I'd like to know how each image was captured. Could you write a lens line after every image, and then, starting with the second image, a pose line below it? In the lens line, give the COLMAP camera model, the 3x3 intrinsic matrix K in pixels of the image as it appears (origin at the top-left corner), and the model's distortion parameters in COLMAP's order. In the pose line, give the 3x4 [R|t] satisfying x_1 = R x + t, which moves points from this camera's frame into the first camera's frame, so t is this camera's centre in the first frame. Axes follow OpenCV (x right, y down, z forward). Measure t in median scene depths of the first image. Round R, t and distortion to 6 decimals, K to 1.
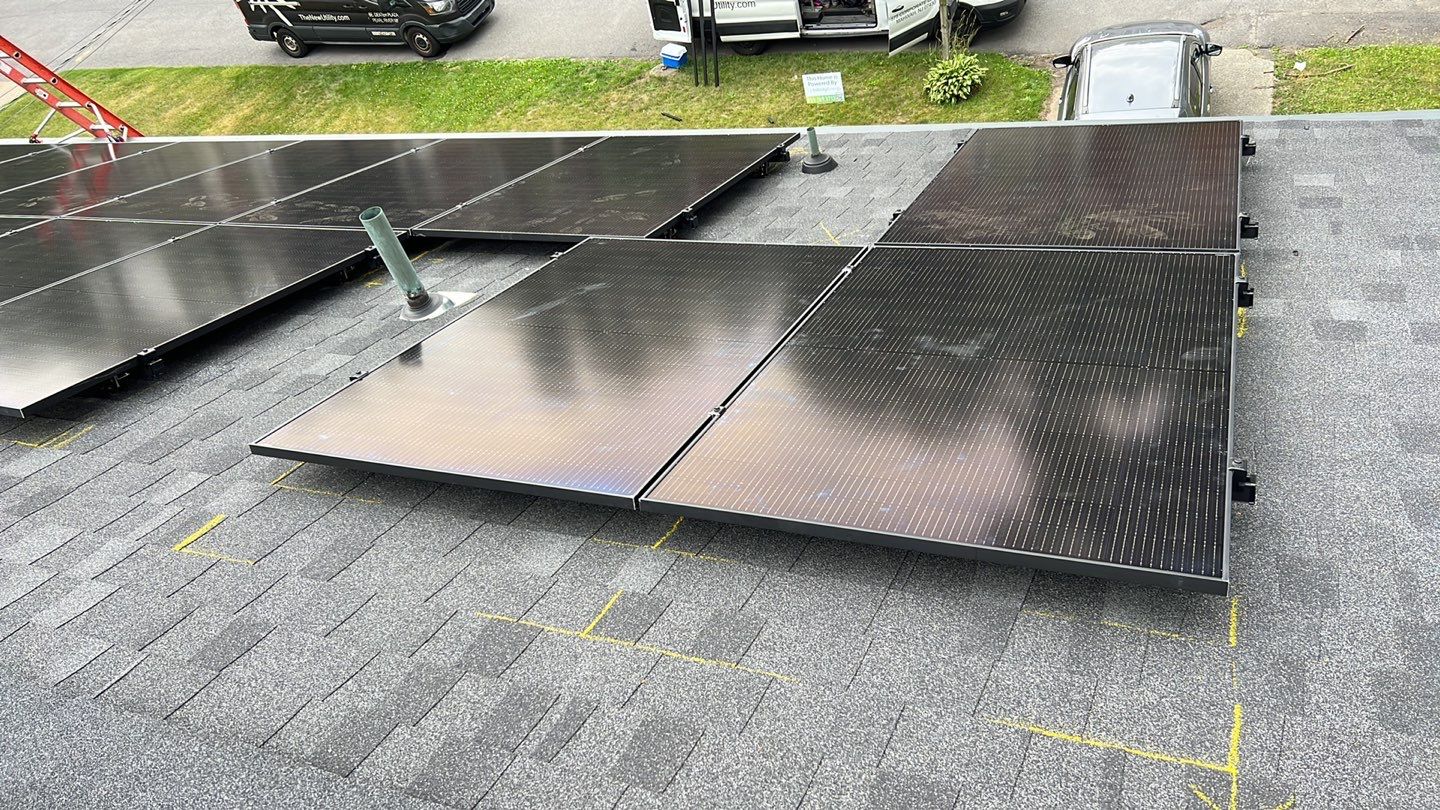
lens RADIAL K [[1020.1, 0, 721.4], [0, 1020.1, 405.0], [0, 0, 1]] dist [0.054920, -0.072515]
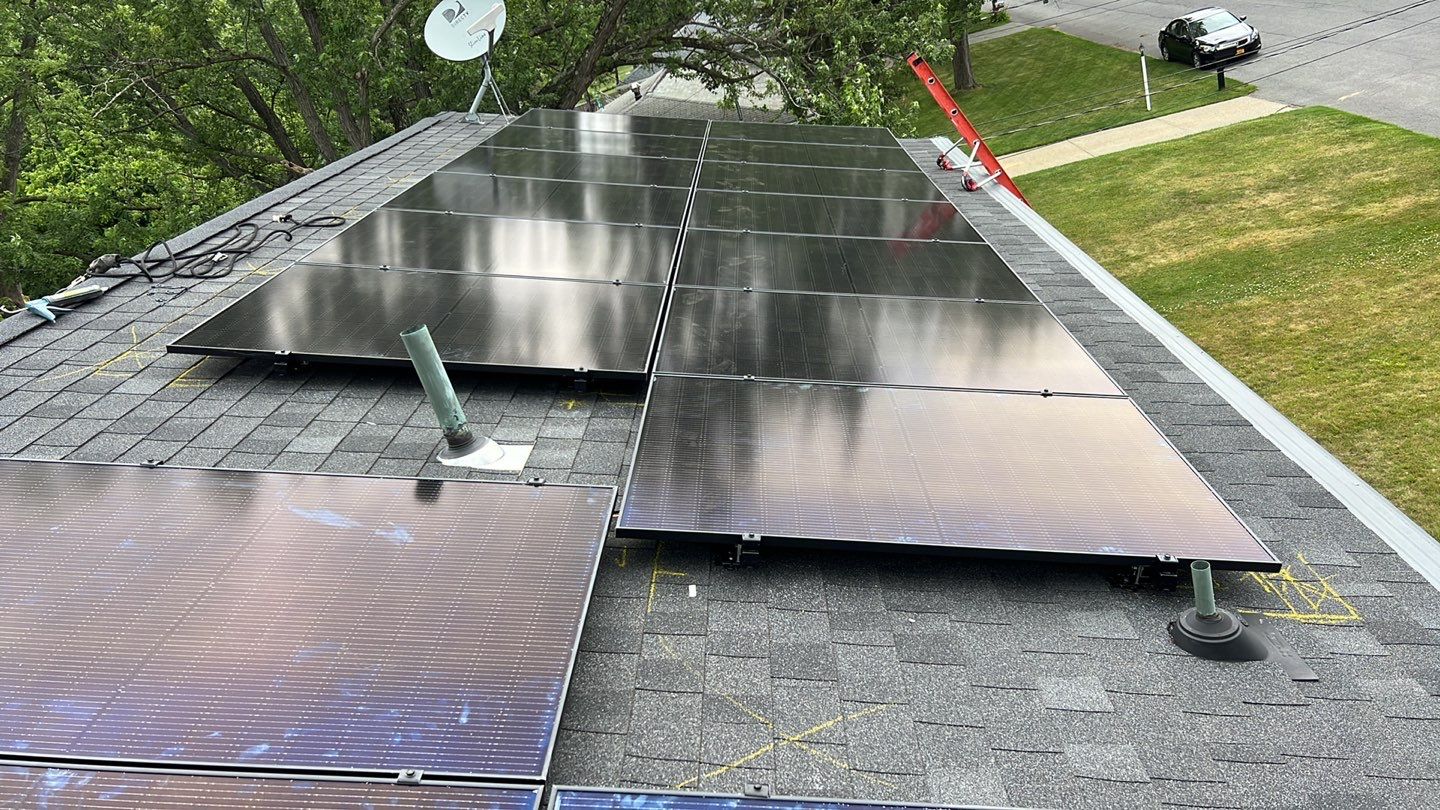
lens RADIAL K [[1020.1, 0, 719.9], [0, 1020.1, 398.9], [0, 0, 1]] dist [0.054920, -0.072515]
pose [[0.379420, 0.461236, -0.802061, 0.077255], [-0.482228, 0.838410, 0.254018, -0.074736], [0.789618, 0.290397, 0.540530, 0.112245]]
